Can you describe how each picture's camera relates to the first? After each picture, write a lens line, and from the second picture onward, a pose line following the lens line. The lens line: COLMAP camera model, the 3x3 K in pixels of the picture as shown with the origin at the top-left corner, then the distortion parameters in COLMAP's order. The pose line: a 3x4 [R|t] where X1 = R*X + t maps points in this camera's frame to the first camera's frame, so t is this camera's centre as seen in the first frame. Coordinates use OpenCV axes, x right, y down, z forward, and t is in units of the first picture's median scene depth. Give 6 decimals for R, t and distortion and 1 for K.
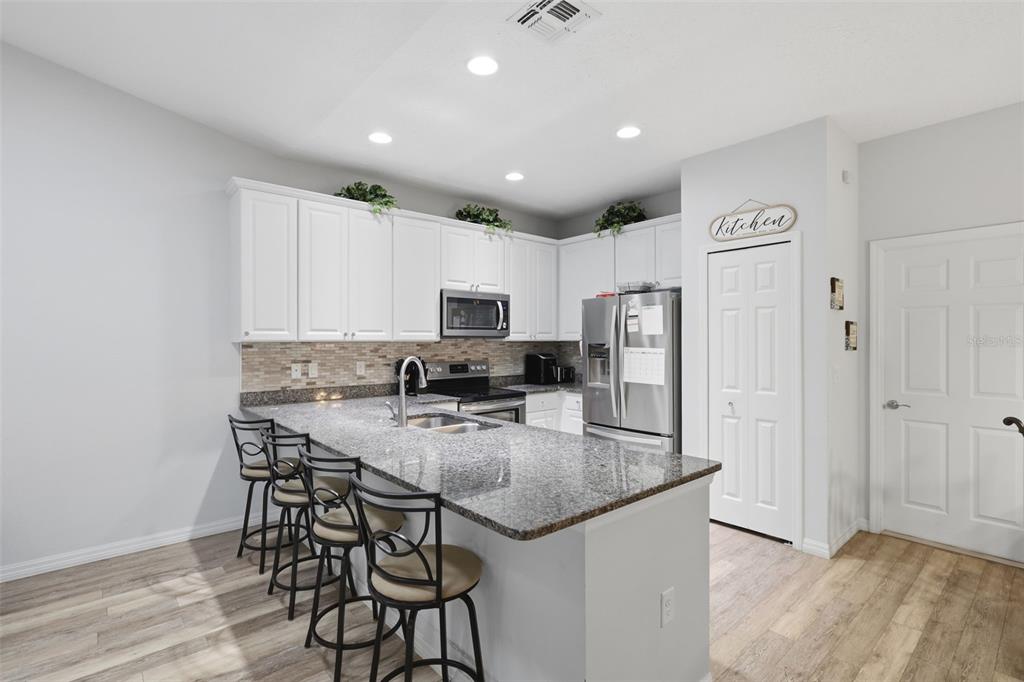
lens RADIAL K [[478.9, 0, 511.6], [0, 478.9, 339.1], [0, 0, 1]] dist [-0.000817, 0.000249]
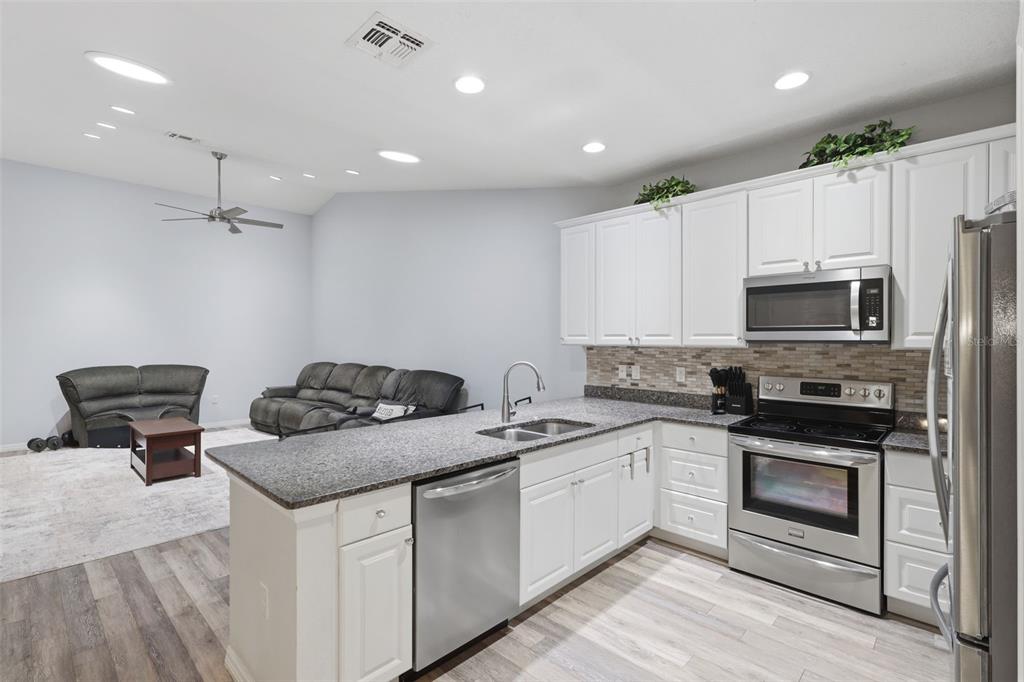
lens RADIAL K [[475.9, 0, 510.1], [0, 475.9, 338.1], [0, 0, 1]] dist [-0.002349, 0.001125]
pose [[0.090735, -0.000233, -0.995875, 0.609344], [0.000602, 1.000000, -0.000179, -0.011167], [0.995875, -0.000583, 0.090735, 0.617481]]
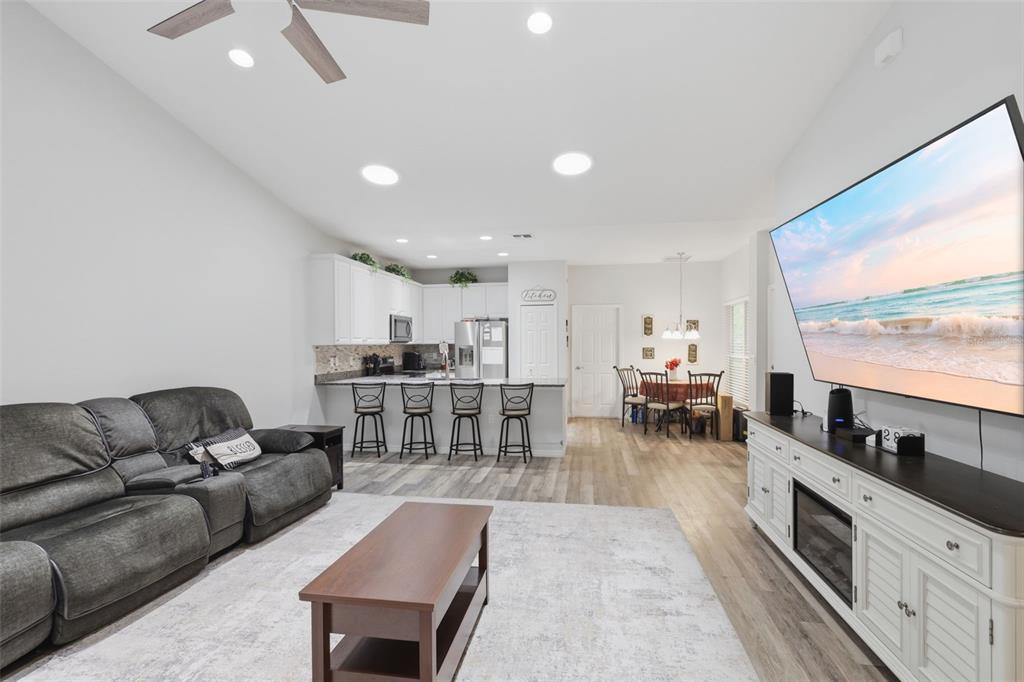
lens RADIAL K [[482.0, 0, 509.5], [0, 482.0, 346.6], [0, 0, 1]] dist [-0.001831, -0.000614]
pose [[0.768610, -0.005896, 0.639691, -1.019802], [0.000880, 0.999966, 0.008160, -0.001352], [-0.639717, -0.005709, 0.768589, -0.680014]]
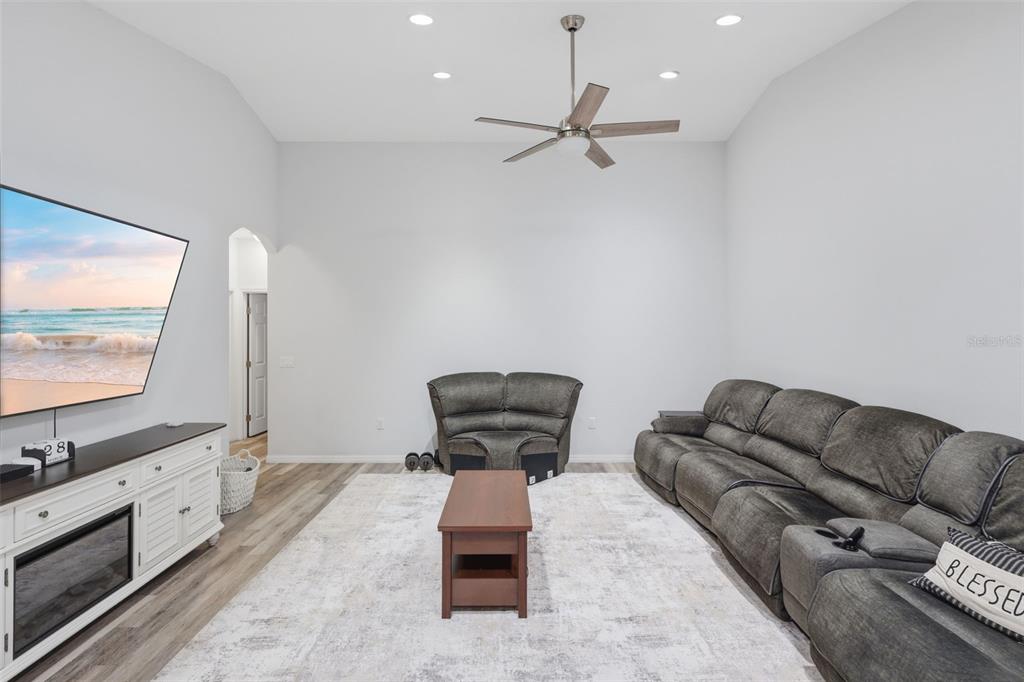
lens RADIAL K [[486.7, 0, 506.6], [0, 486.7, 325.7], [0, 0, 1]] dist [-0.015042, -0.000161]
pose [[-0.649442, -0.004935, -0.760395, -0.185672], [0.001012, 0.999972, -0.007354, -0.036551], [0.760411, -0.005545, -0.649419, 0.329410]]
